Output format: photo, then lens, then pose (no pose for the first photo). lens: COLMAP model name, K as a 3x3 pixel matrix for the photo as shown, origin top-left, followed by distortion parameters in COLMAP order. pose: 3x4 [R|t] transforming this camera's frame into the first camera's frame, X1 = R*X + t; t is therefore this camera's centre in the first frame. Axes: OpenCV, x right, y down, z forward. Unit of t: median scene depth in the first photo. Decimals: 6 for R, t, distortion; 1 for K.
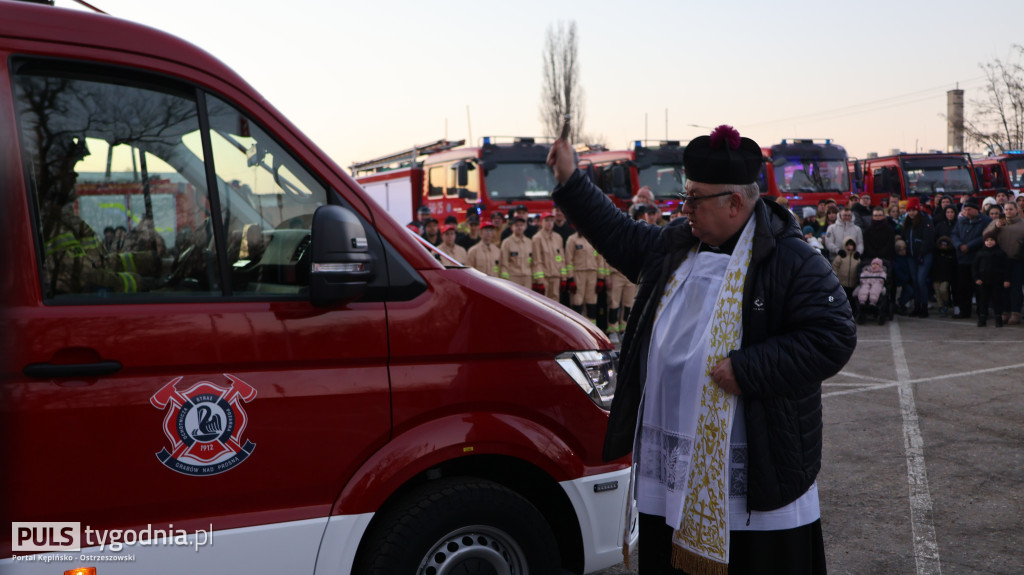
lens RADIAL K [[1000.3, 0, 541.1], [0, 1000.3, 286.6], [0, 0, 1]] dist [-0.008225, 0.000000]
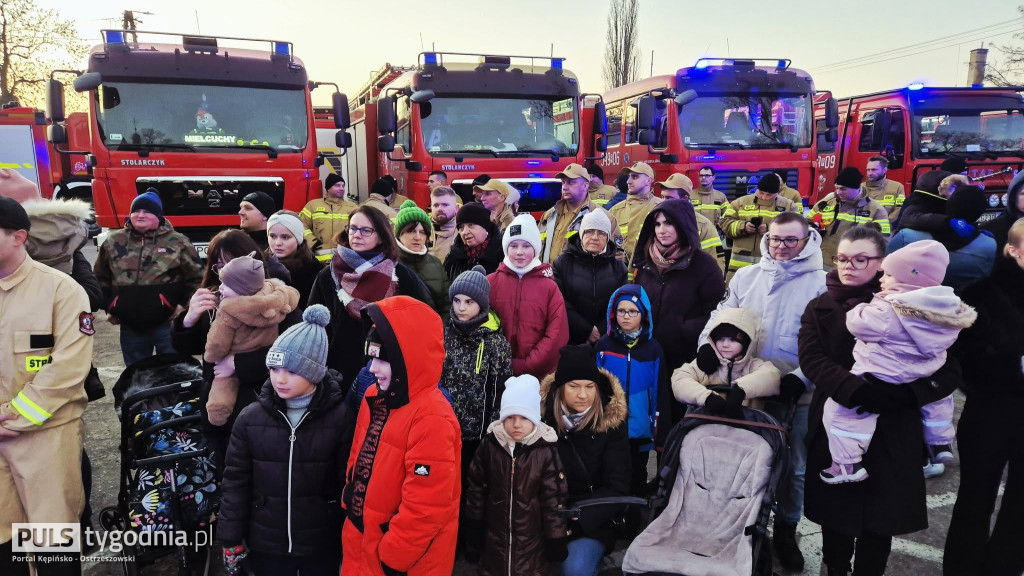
lens RADIAL K [[697.6, 0, 510.7], [0, 697.6, 291.7], [0, 0, 1]] dist [0.070196, -0.031320]
pose [[0.986473, 0.060530, -0.152337, 0.232590], [-0.040850, 0.990784, 0.129148, -0.066554], [0.158750, -0.121178, 0.979854, 0.626079]]
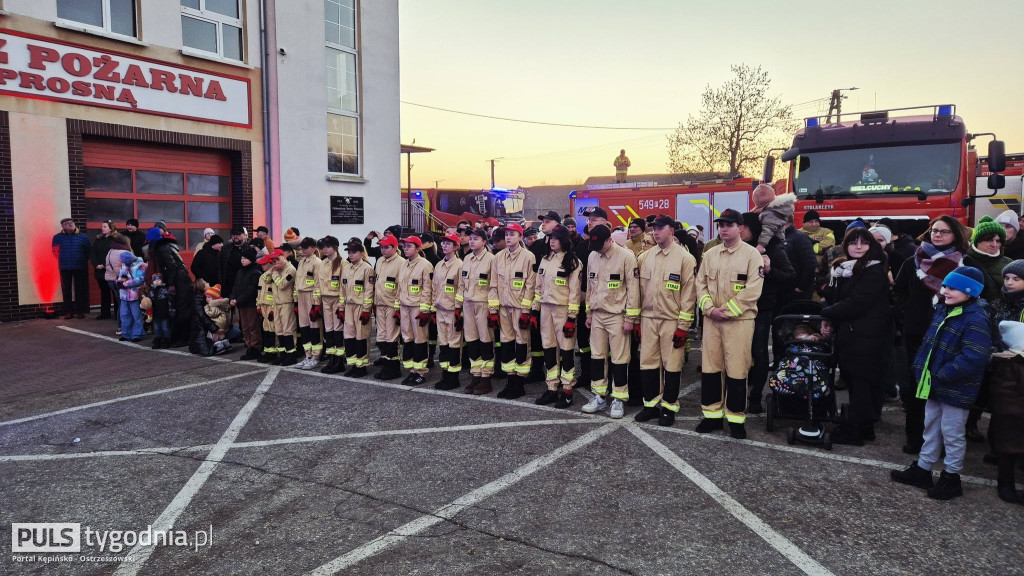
lens RADIAL K [[701.3, 0, 510.9], [0, 701.3, 284.2], [0, 0, 1]] dist [0.065342, -0.001012]
pose [[0.490137, 0.099473, -0.865951, 0.335042], [-0.059827, 0.994963, 0.080430, -0.048600], [0.869590, 0.012386, 0.493620, 0.507396]]
